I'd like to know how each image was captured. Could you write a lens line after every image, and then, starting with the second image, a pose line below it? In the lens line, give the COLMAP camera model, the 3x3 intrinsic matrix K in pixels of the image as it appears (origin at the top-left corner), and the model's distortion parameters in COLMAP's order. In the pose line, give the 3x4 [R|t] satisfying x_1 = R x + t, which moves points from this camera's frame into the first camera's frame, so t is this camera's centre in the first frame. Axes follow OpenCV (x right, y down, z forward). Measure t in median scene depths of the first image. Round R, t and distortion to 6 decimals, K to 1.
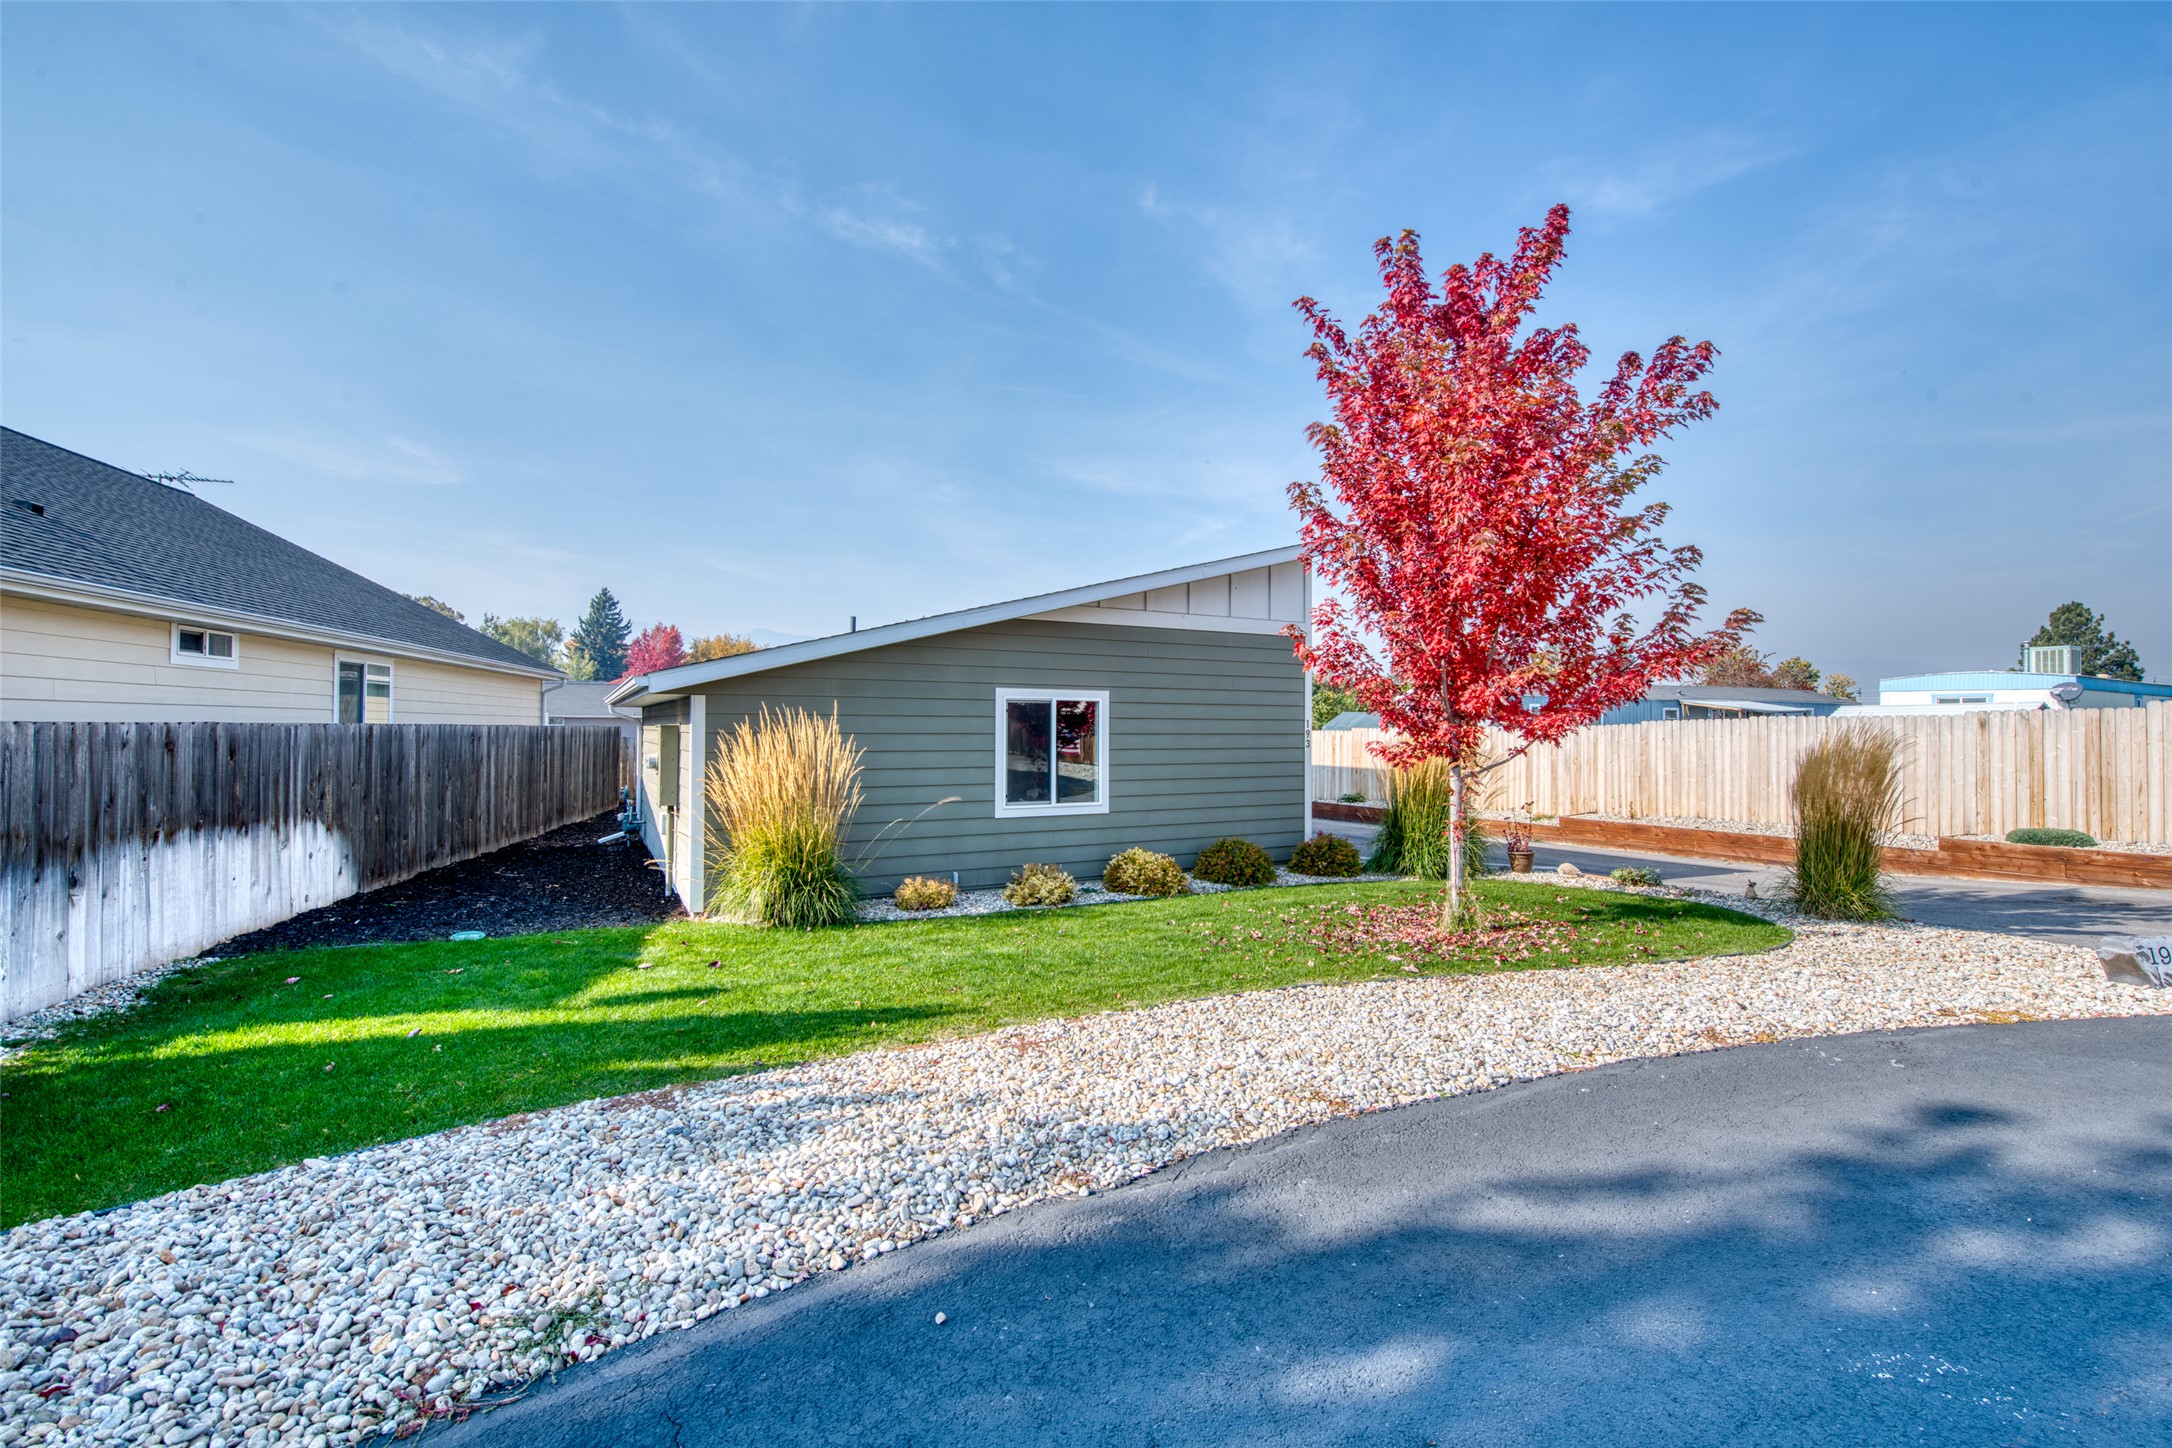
lens RADIAL K [[955.8, 0, 1083.0], [0, 955.8, 707.8], [0, 0, 1]] dist [-0.000442, 0.000075]
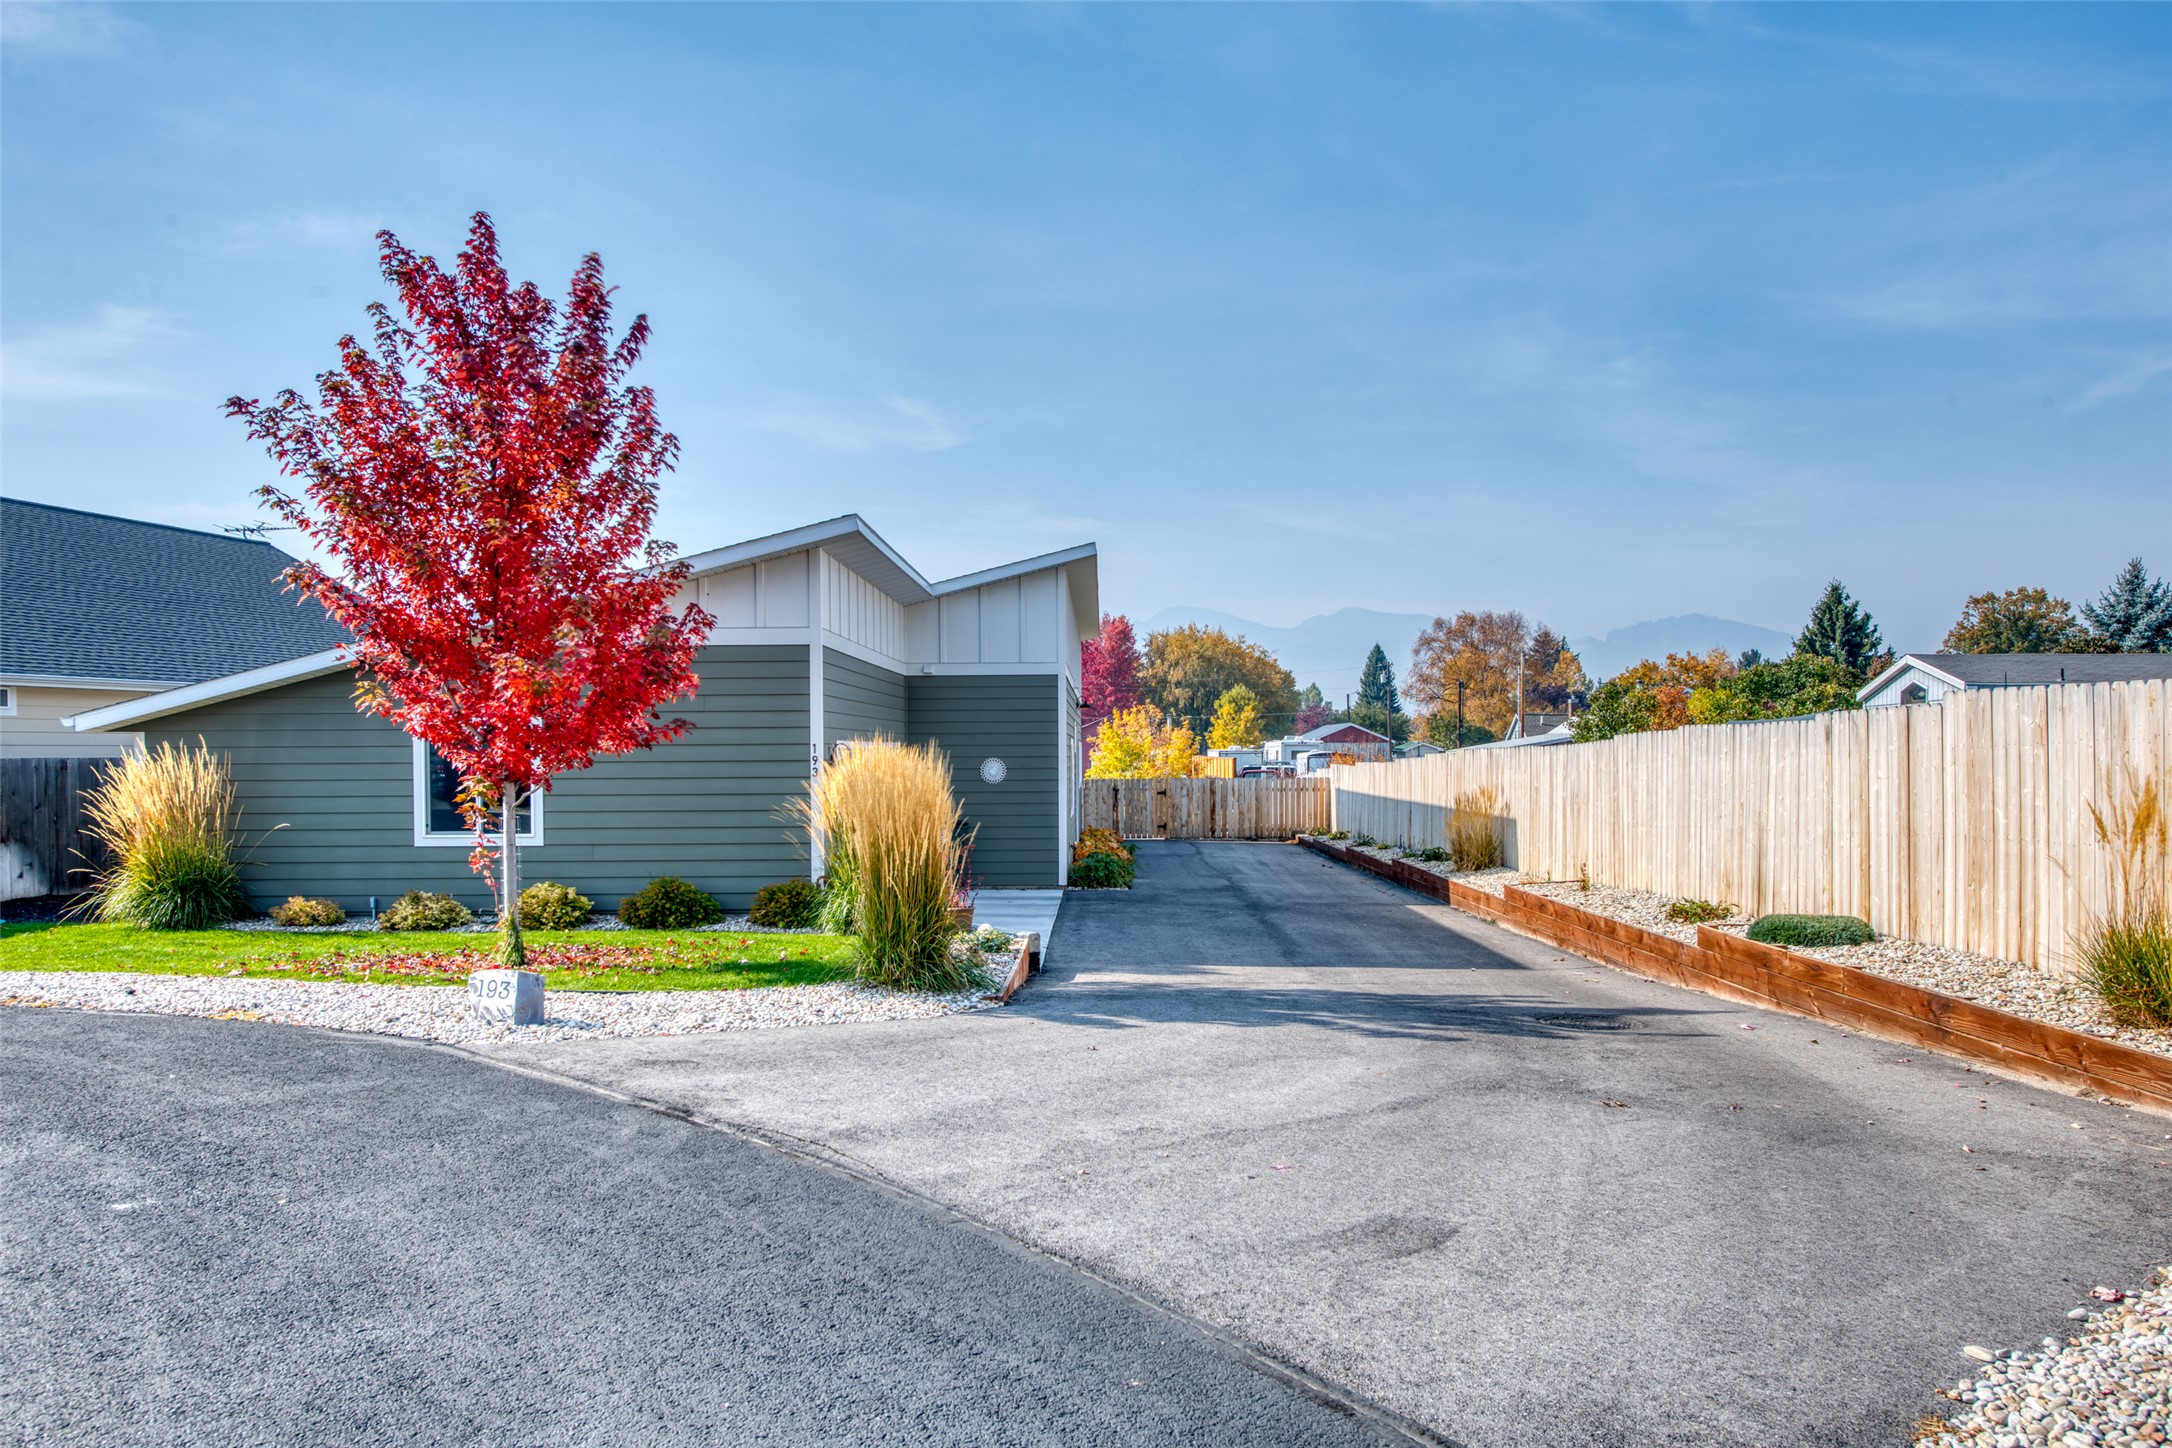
lens RADIAL K [[1477.1, 0, 1086.0], [0, 1477.1, 724.0], [0, 0, 1]] dist [0.011337, 0.007384]
pose [[0.866103, -0.014330, -0.499660, 1.245673], [0.014630, 0.999887, -0.003316, 0.002524], [0.499652, -0.004439, 0.866215, 0.004156]]
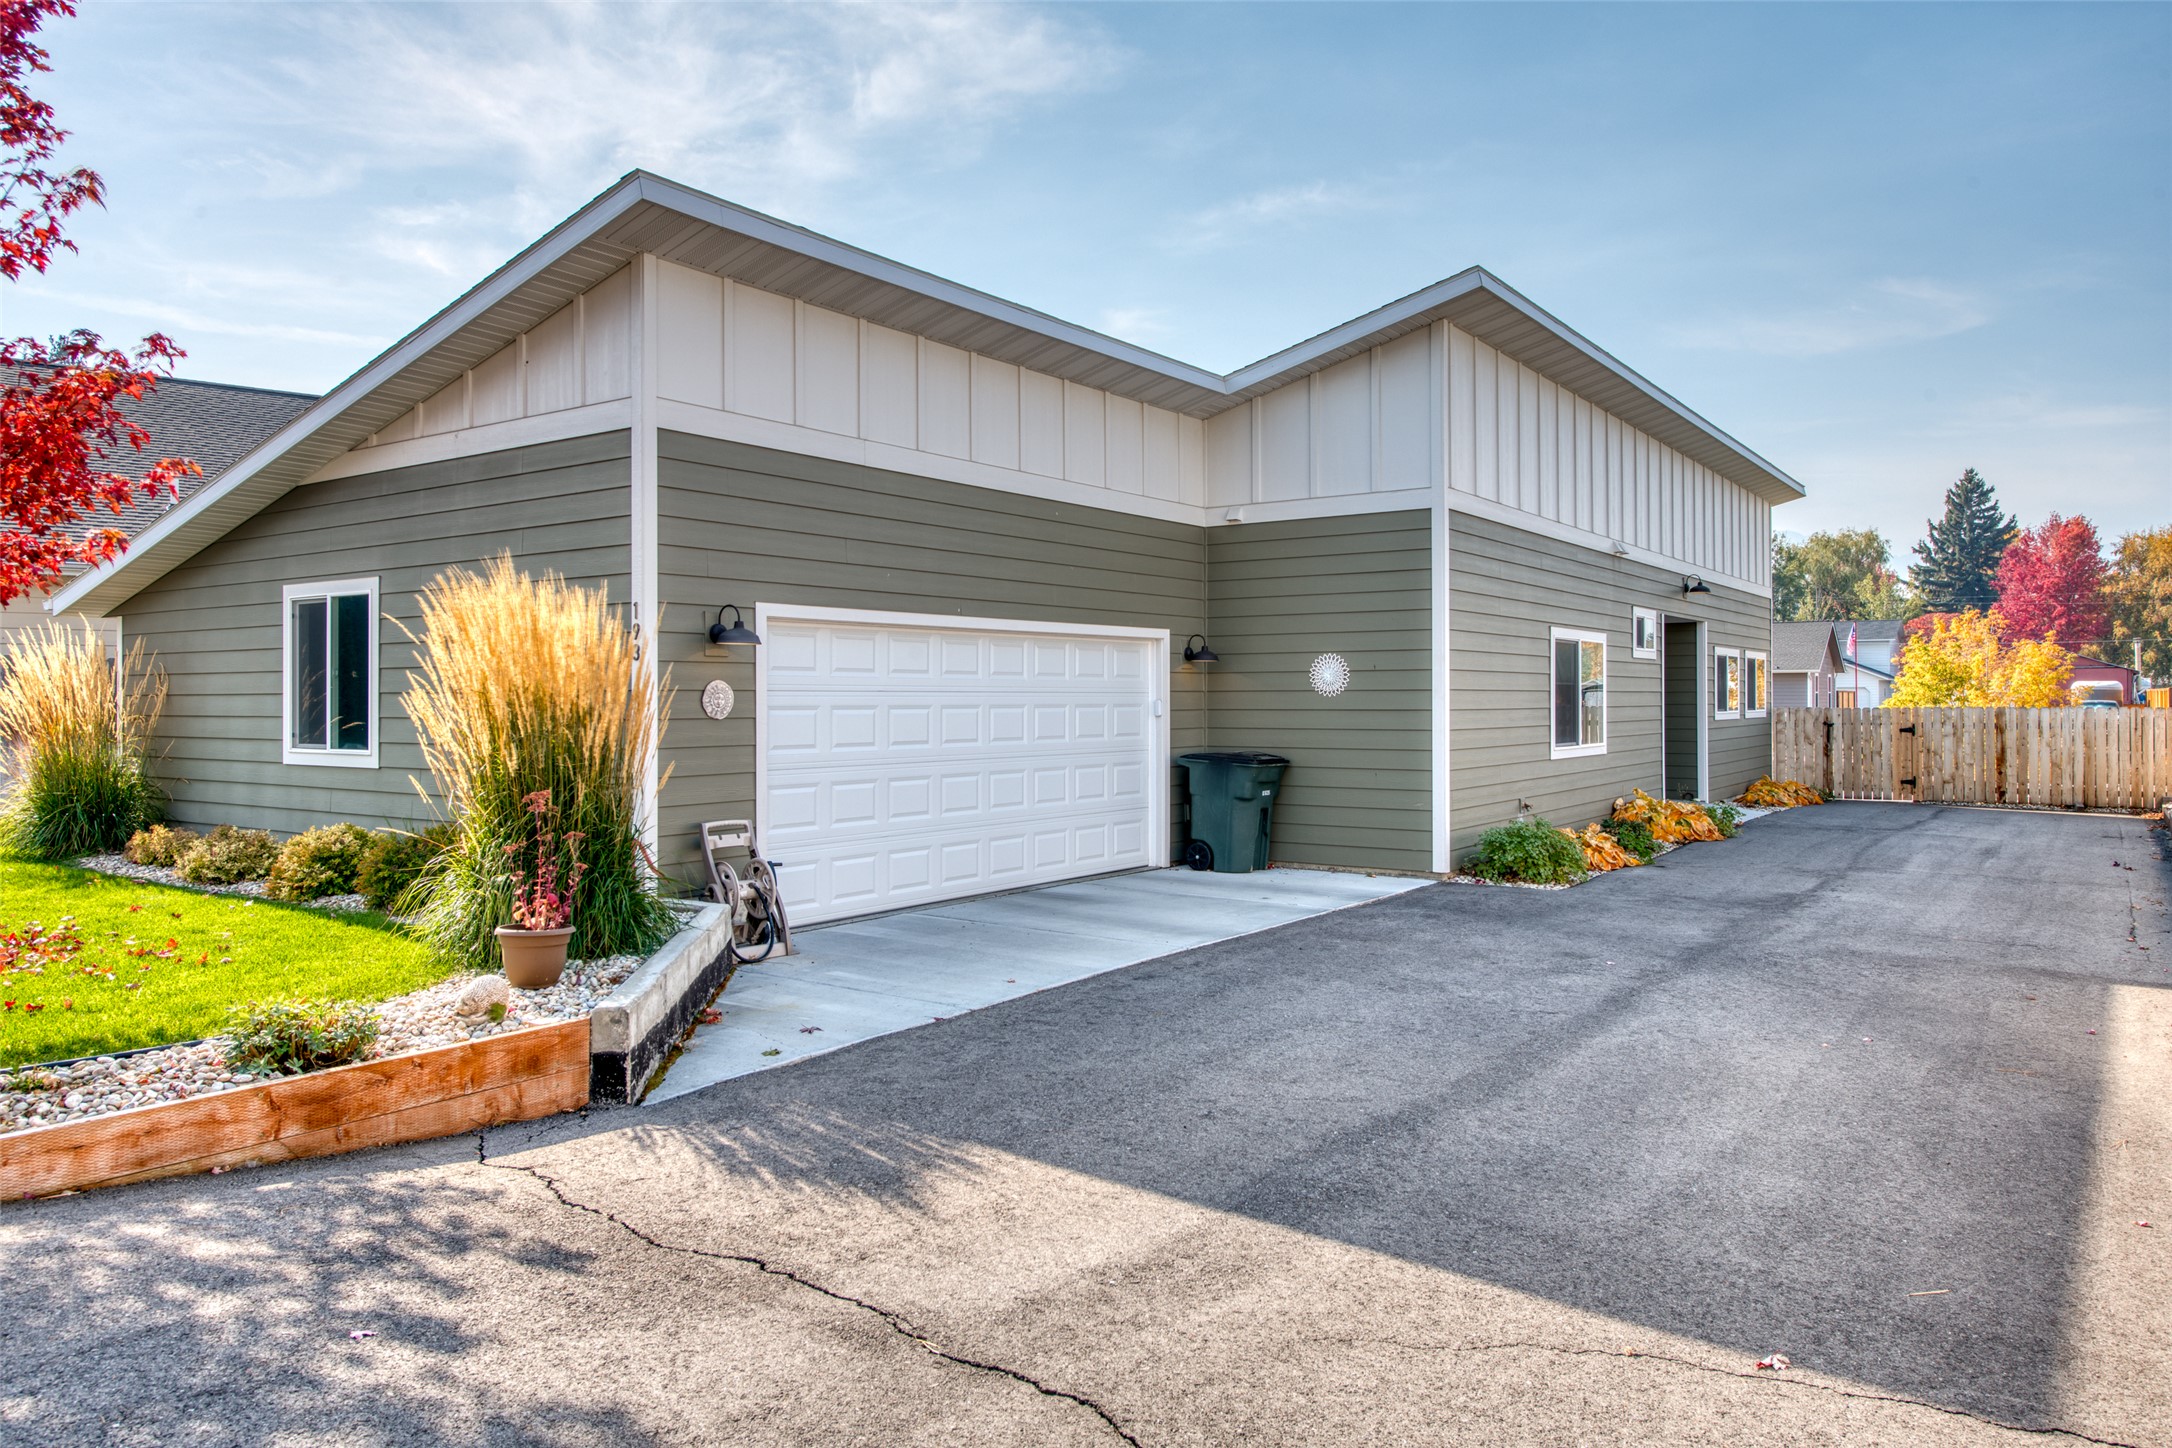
lens RADIAL K [[1414.9, 0, 1077.2], [0, 1414.9, 683.8], [0, 0, 1]] dist [-0.003177, -0.000087]
pose [[0.408637, -0.013415, -0.912598, 1.097075], [0.021154, 0.999763, -0.005224, 0.070005], [0.912452, -0.017170, 0.408824, 1.073230]]
